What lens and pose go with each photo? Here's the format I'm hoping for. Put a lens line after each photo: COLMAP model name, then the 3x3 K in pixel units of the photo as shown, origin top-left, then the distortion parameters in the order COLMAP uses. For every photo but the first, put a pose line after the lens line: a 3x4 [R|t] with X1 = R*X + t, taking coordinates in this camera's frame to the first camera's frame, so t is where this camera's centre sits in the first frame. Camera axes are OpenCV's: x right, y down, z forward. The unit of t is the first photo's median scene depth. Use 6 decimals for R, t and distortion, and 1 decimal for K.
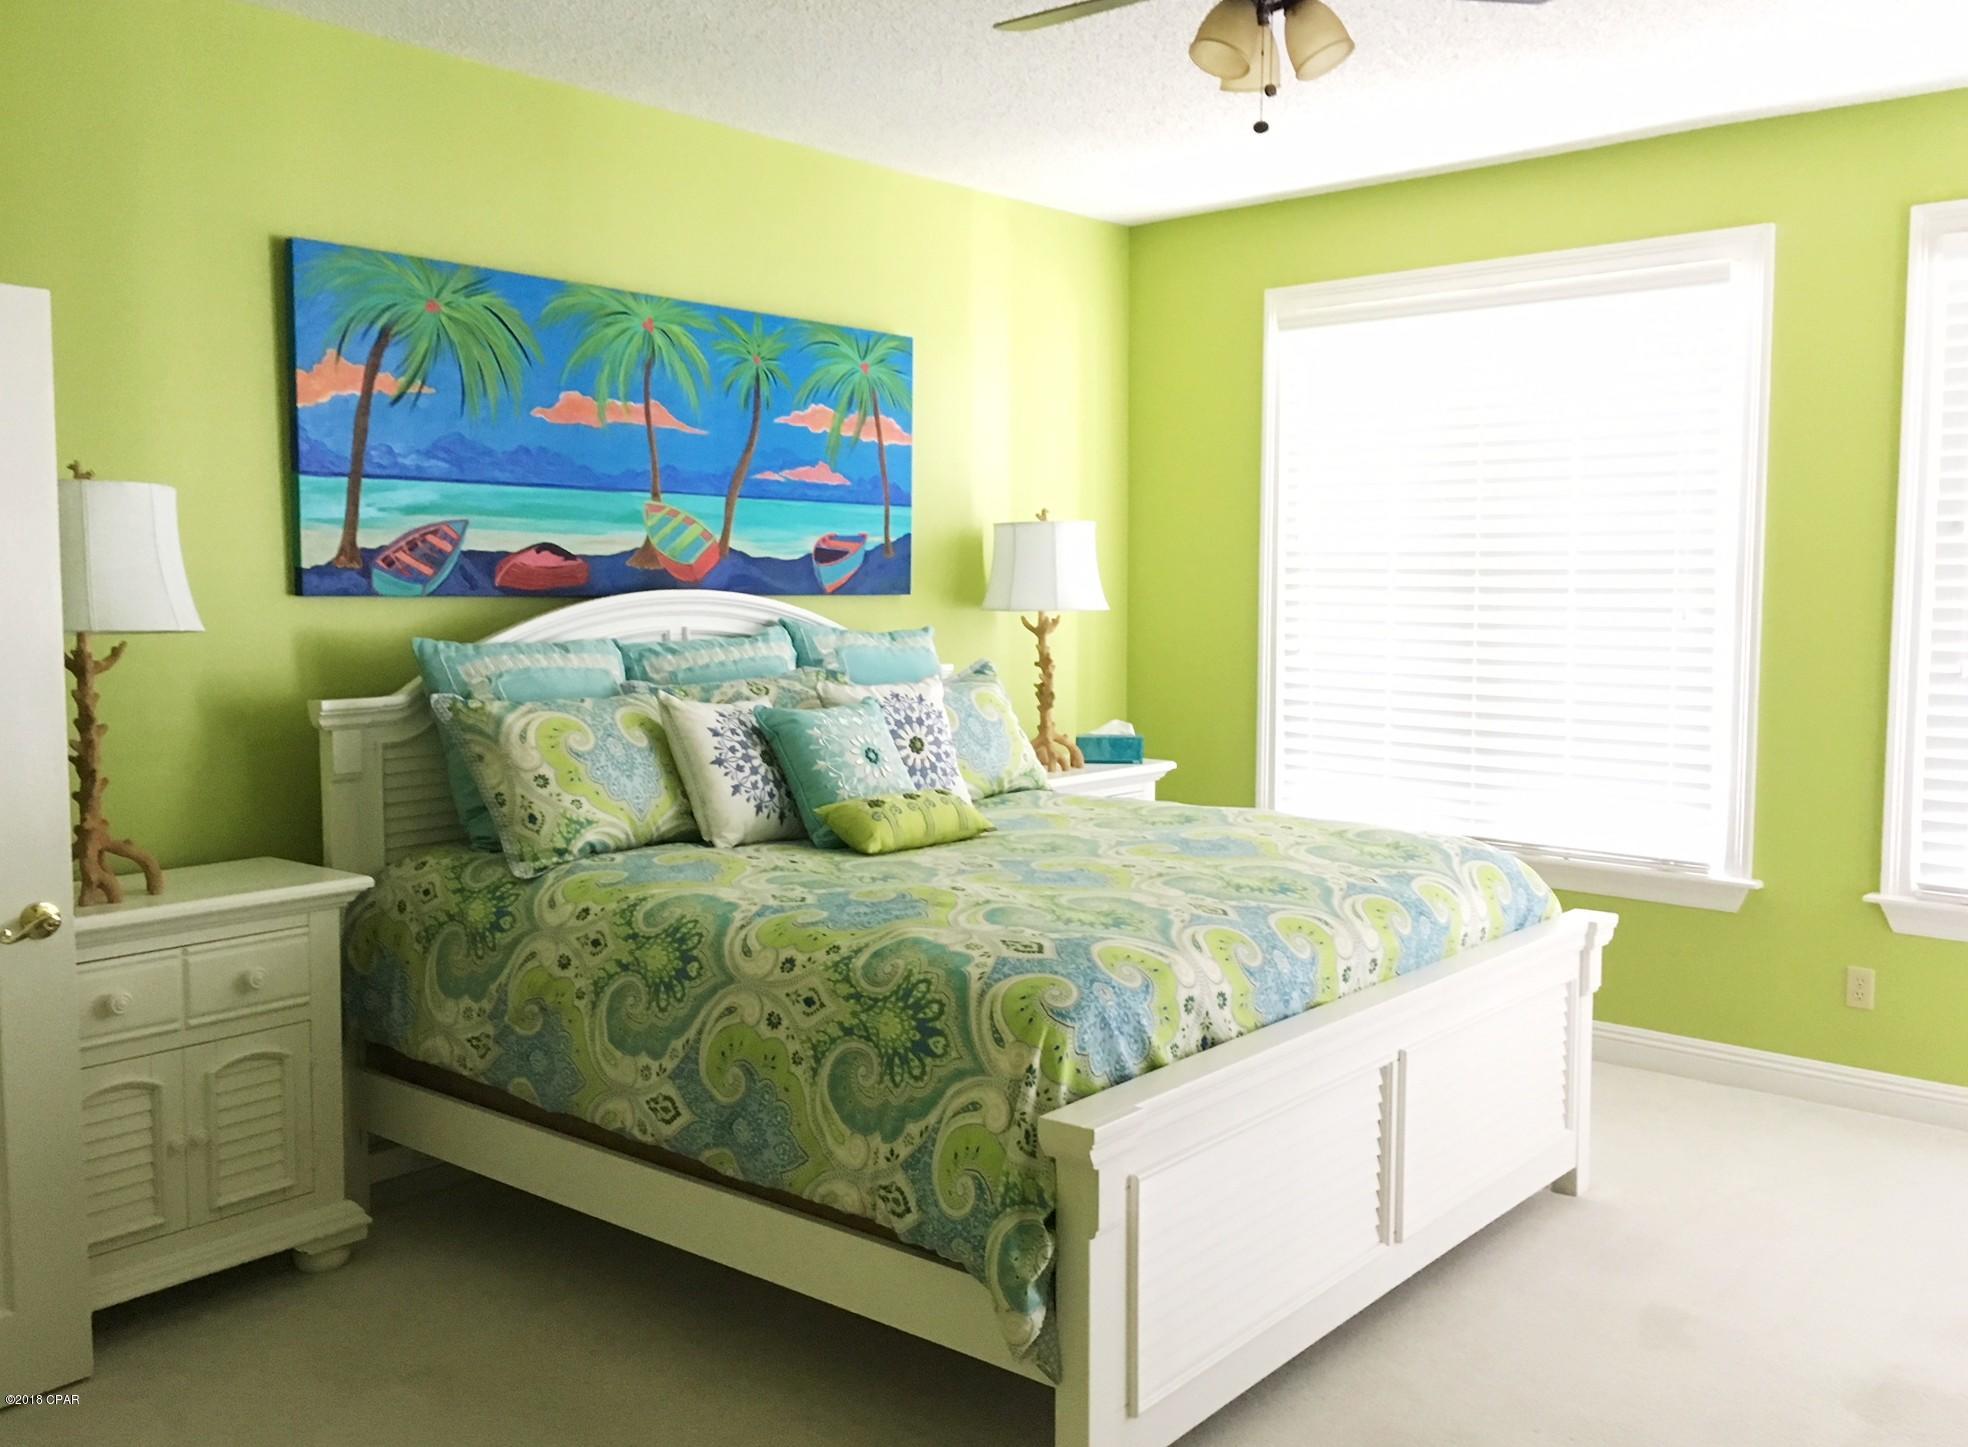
lens RADIAL K [[1711.1, 0, 982.9], [0, 1711.1, 723.0], [0, 0, 1]] dist [0.055534, -0.049560]
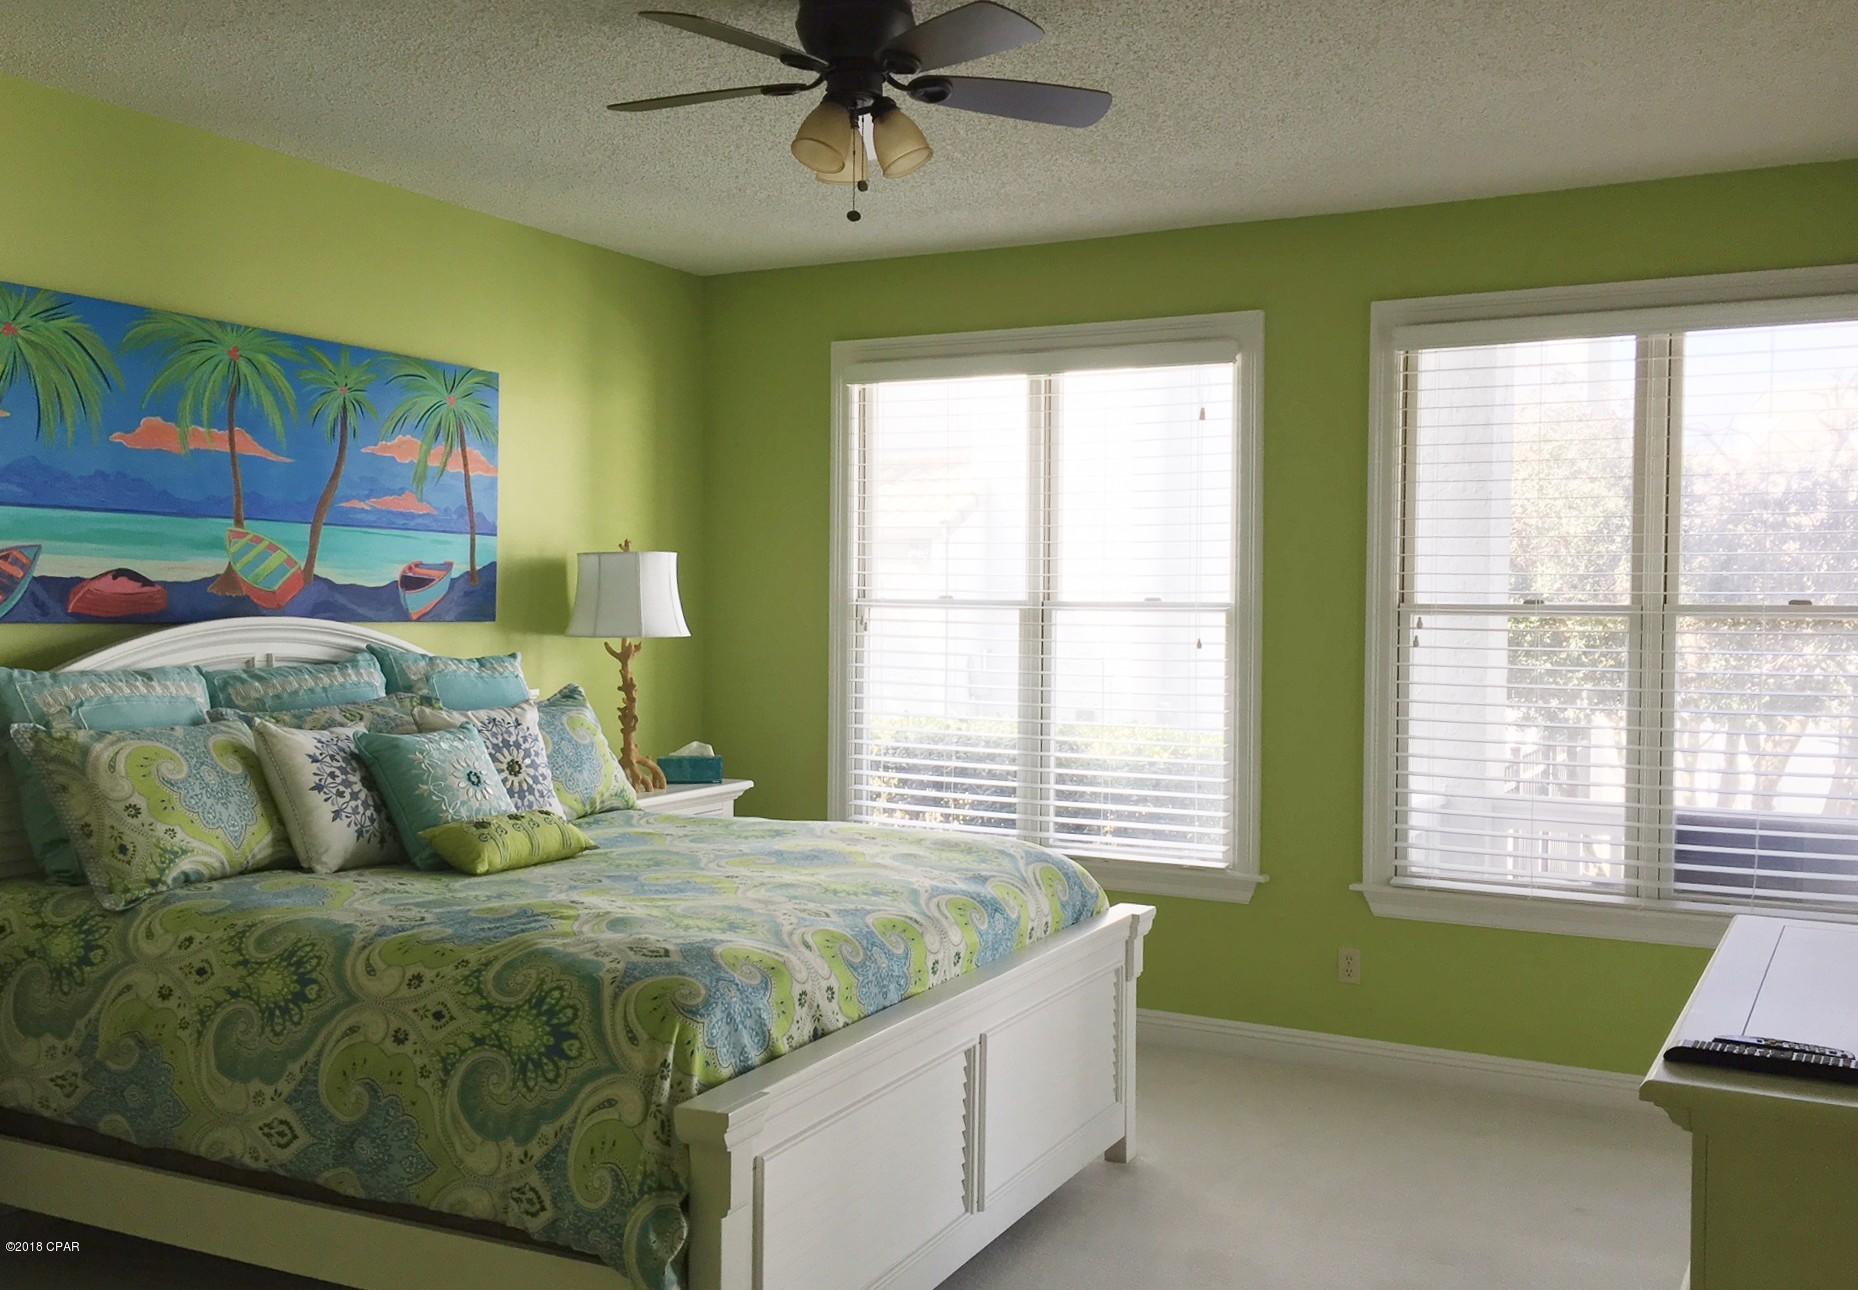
lens RADIAL K [[1718.1, 0, 934.7], [0, 1718.1, 634.8], [0, 0, 1]] dist [0.018954, 0.000000]
pose [[0.970799, 0.001211, 0.239892, -0.045030], [0.014417, 0.997885, -0.063380, 0.002340], [-0.239462, 0.064987, 0.968728, -0.072171]]
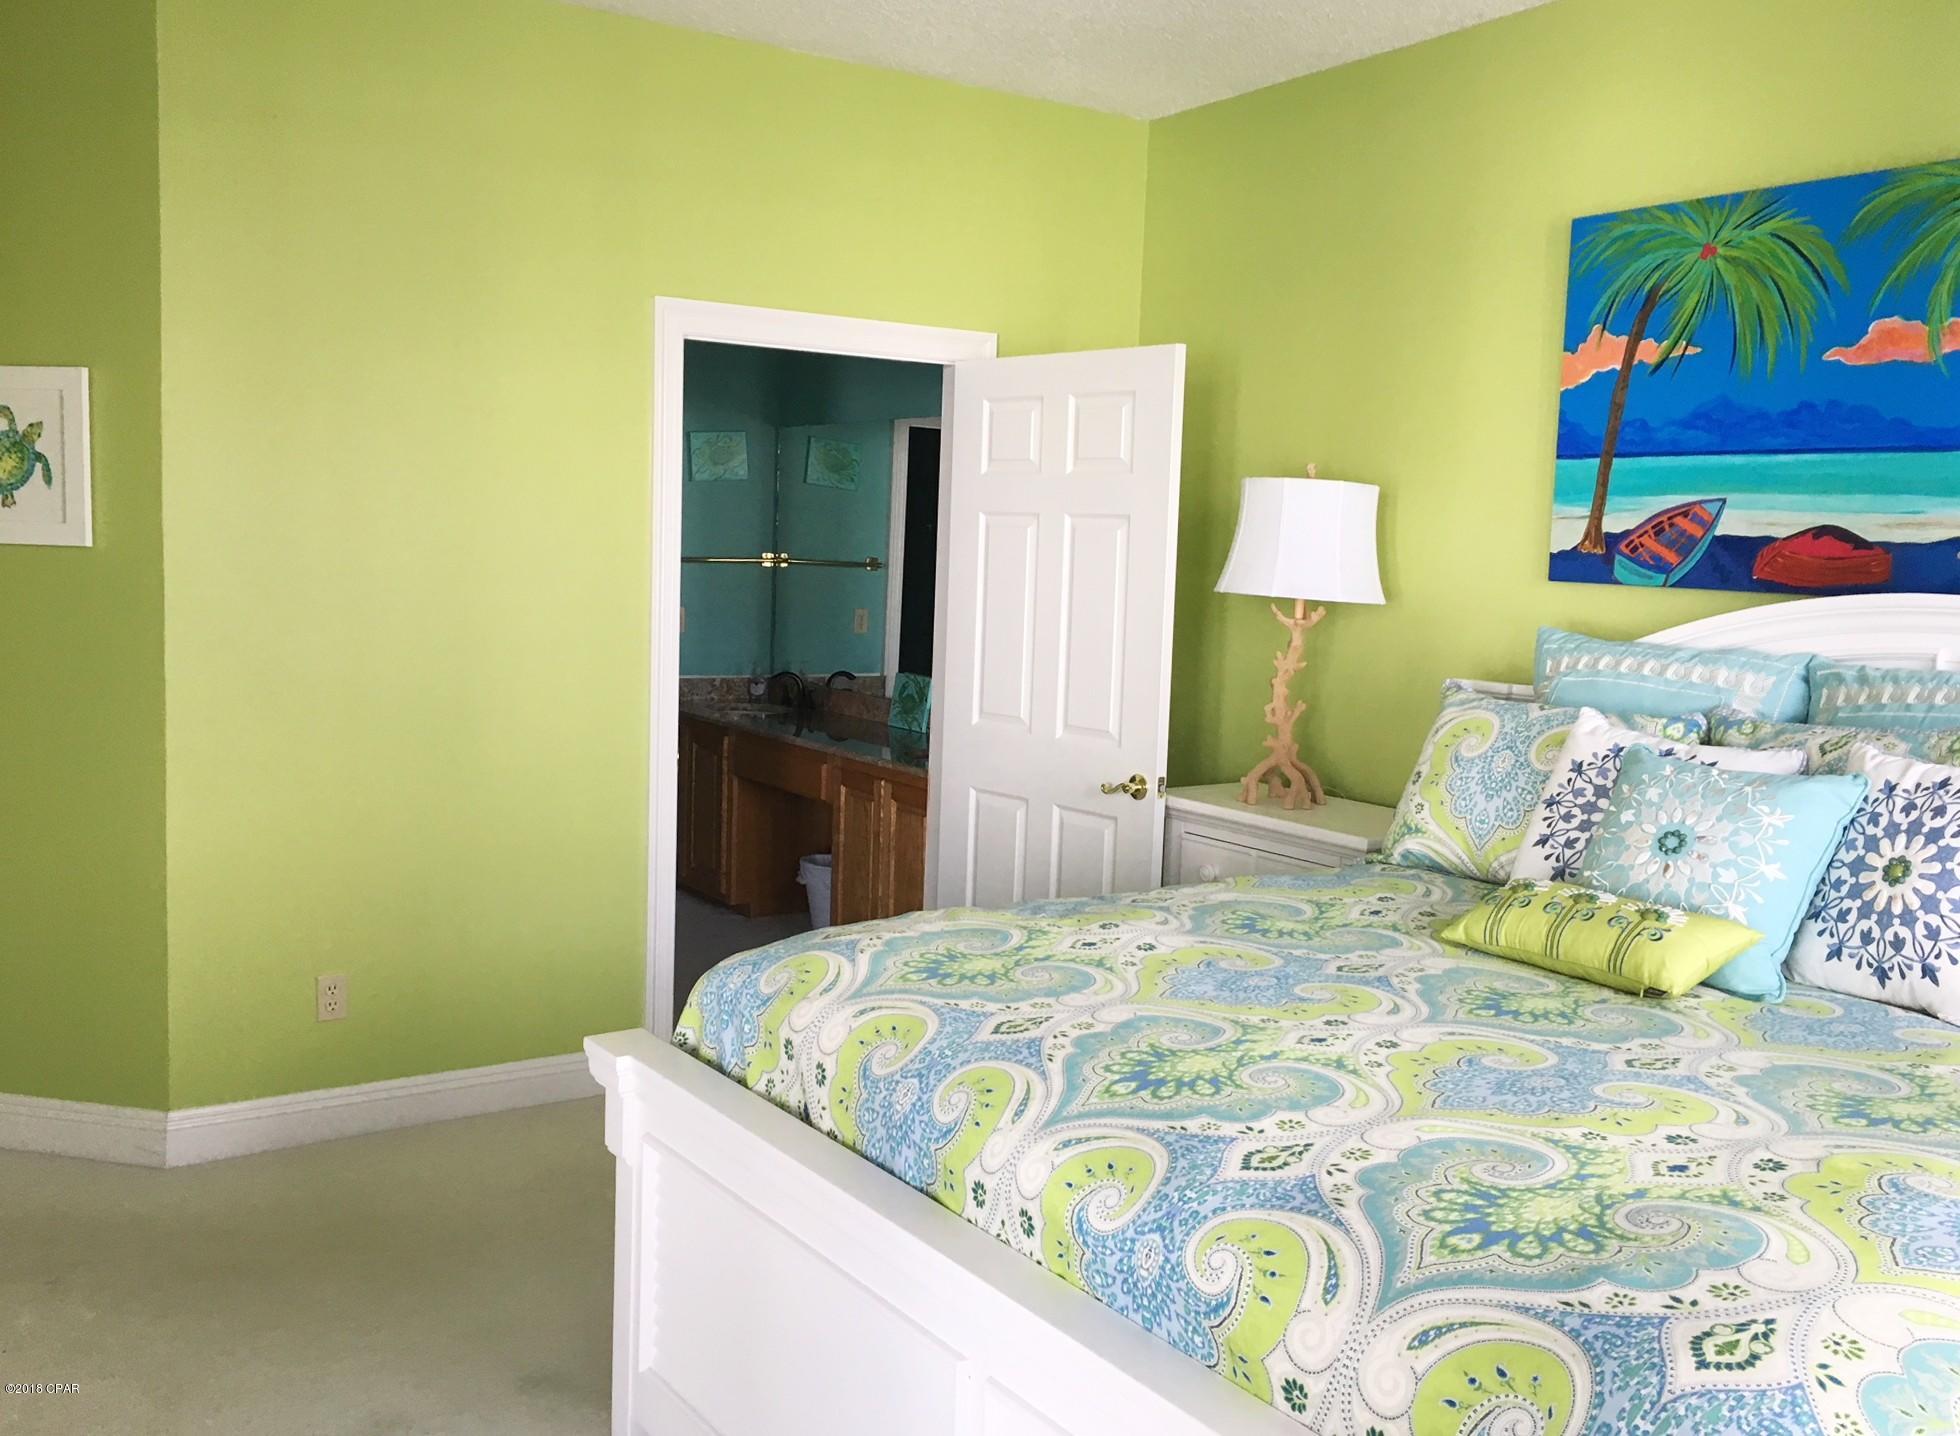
lens RADIAL K [[1704.2, 0, 970.4], [0, 1704.2, 719.8], [0, 0, 1]] dist [0.055534, -0.049560]
pose [[-0.254771, 0.095399, -0.962284, 0.652091], [-0.115785, 0.984953, 0.128302, -0.082722], [0.960044, 0.144106, -0.239892, 0.926428]]
